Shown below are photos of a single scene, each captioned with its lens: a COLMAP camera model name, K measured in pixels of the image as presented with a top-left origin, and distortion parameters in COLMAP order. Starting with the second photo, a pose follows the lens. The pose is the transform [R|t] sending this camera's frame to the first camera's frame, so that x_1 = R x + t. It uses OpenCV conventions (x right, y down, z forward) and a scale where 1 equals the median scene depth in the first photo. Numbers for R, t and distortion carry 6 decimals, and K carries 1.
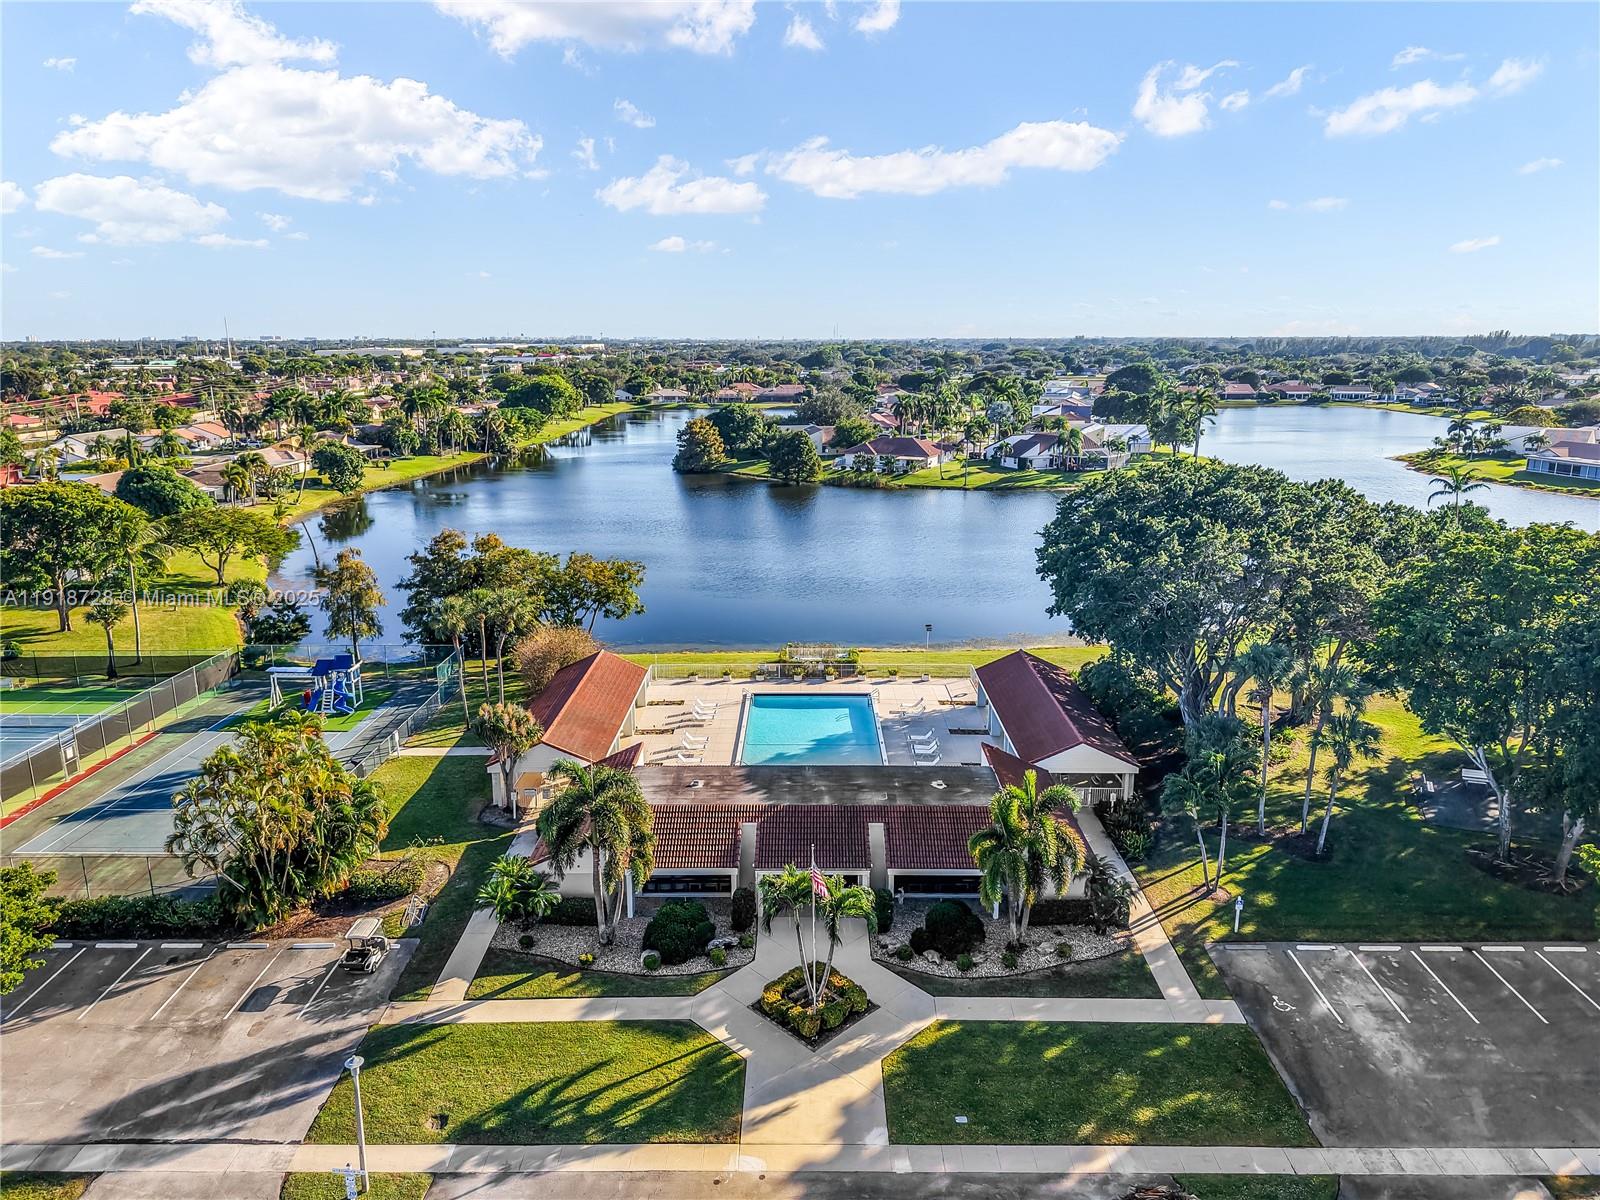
lens RADIAL K [[1128.5, 0, 800.0], [0, 1128.5, 600.0], [0, 0, 1]] dist [0.008385, 0.000755]
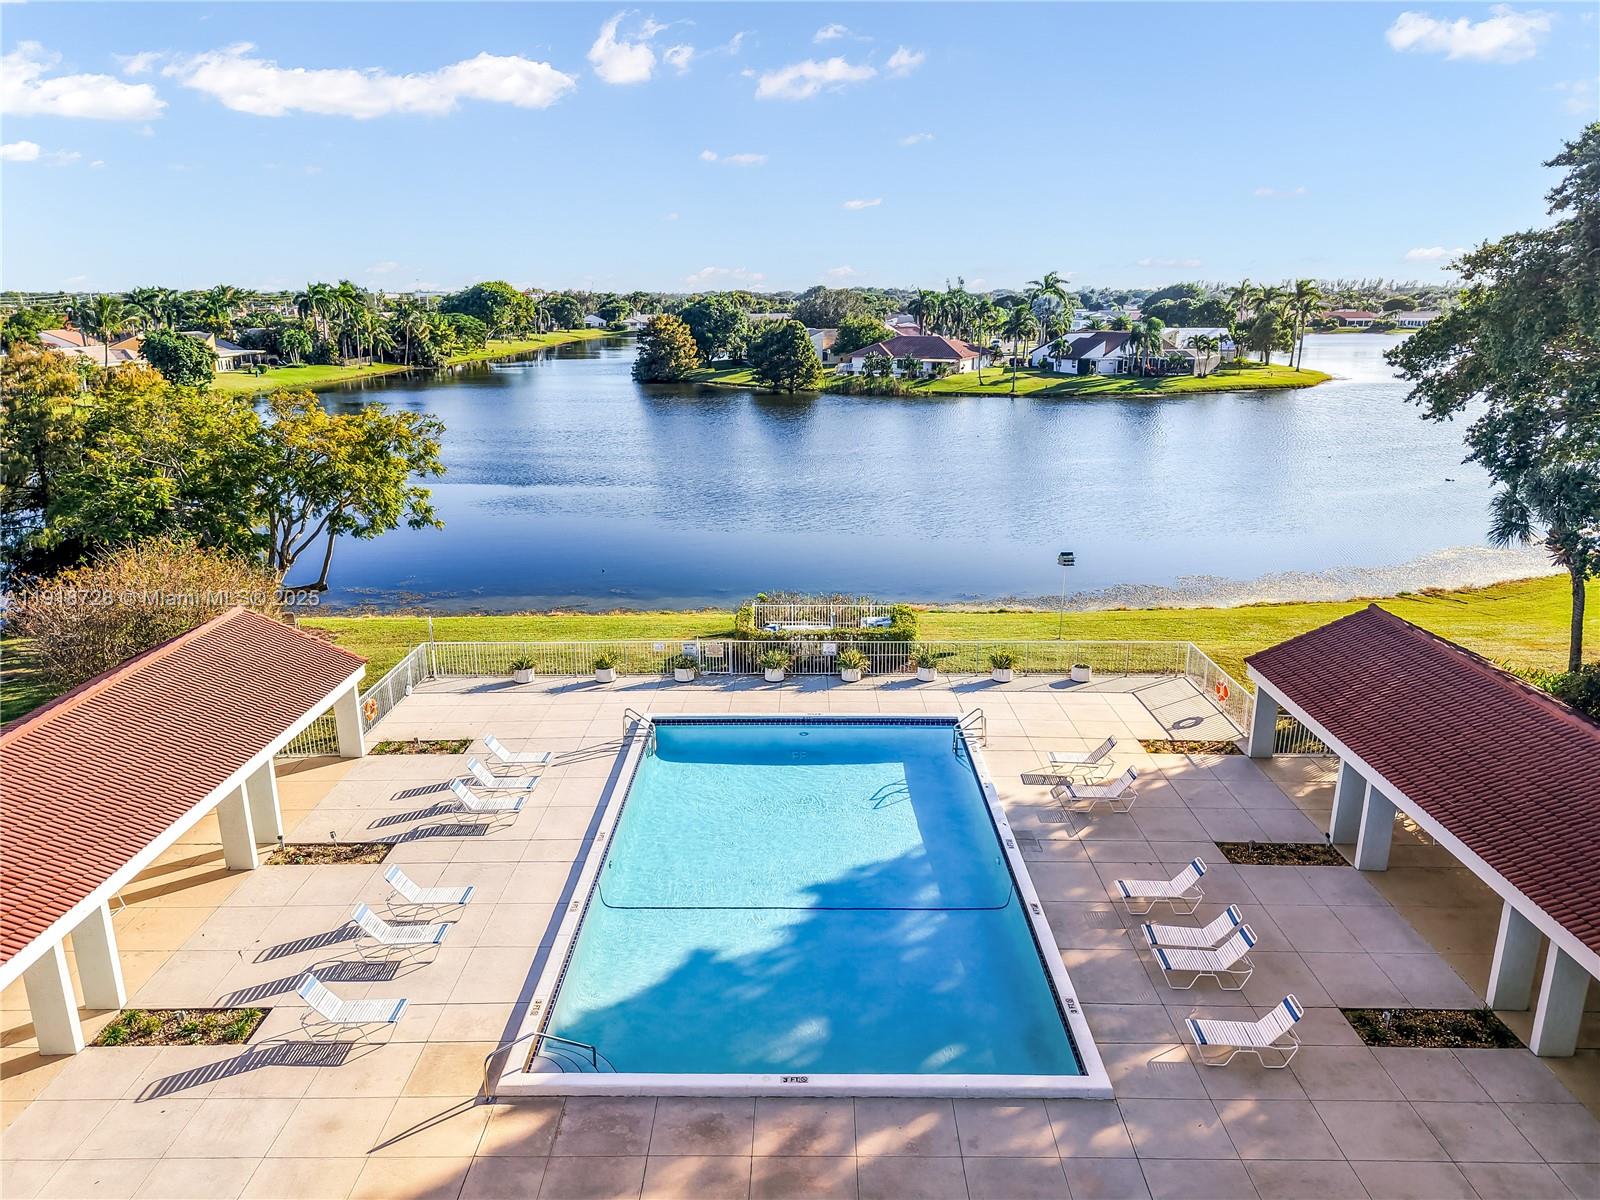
lens RADIAL K [[1128.5, 0, 800.0], [0, 1128.5, 600.0], [0, 0, 1]] dist [0.008385, 0.000755]
pose [[0.999998, 0.000592, 0.001947, 0.002880], [-0.000661, 0.999368, 0.035545, 0.011059], [-0.001925, -0.035546, 0.999366, 0.241949]]
